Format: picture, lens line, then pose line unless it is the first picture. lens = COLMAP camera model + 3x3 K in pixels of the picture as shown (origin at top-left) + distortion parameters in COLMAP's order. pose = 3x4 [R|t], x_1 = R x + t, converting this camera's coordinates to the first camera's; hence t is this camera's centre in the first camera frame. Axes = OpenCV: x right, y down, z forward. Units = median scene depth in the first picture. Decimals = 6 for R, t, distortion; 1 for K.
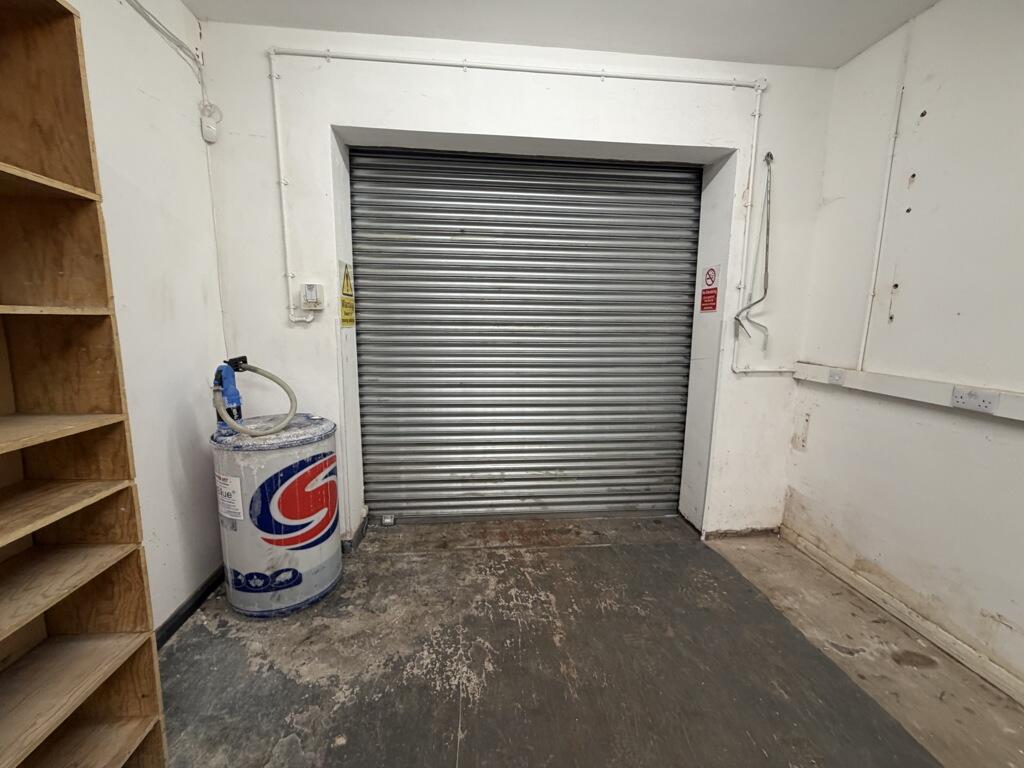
lens RADIAL K [[407.9, 0, 510.8], [0, 407.9, 382.8], [0, 0, 1]] dist [-0.007056, 0.000340]
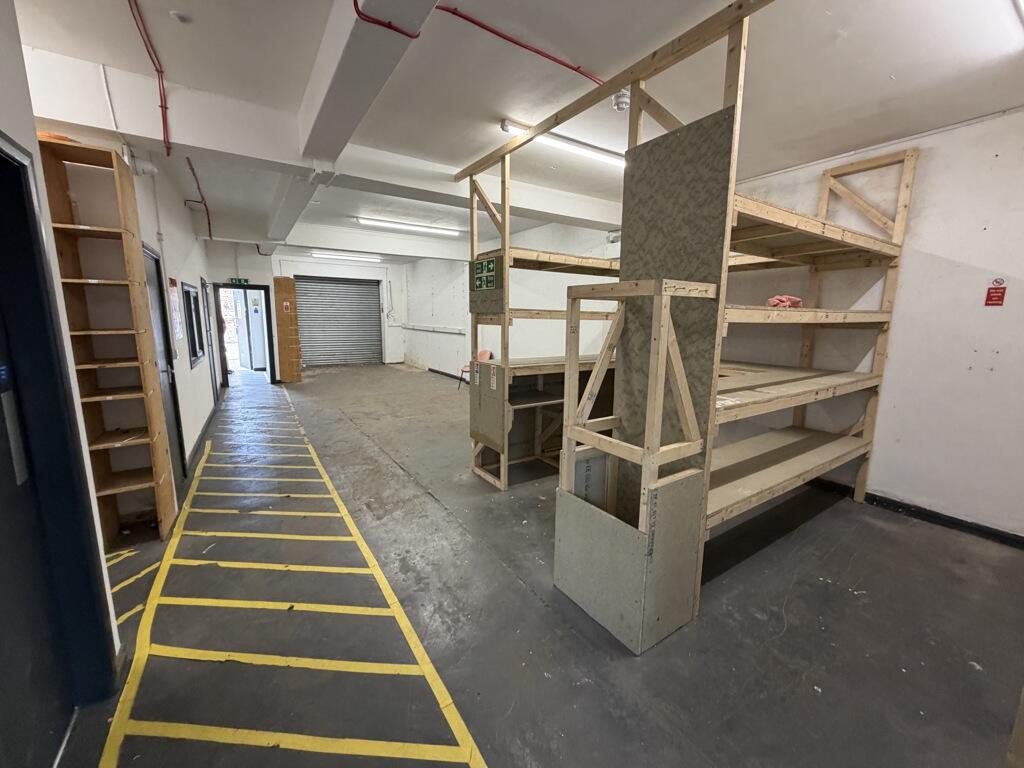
lens RADIAL K [[407.9, 0, 513.4], [0, 407.9, 383.0], [0, 0, 1]] dist [-0.007056, 0.000340]
pose [[0.882761, -0.078881, 0.463152, -0.364522], [0.071639, 0.996877, 0.033238, 0.530862], [-0.464328, 0.003839, 0.885655, -3.517998]]
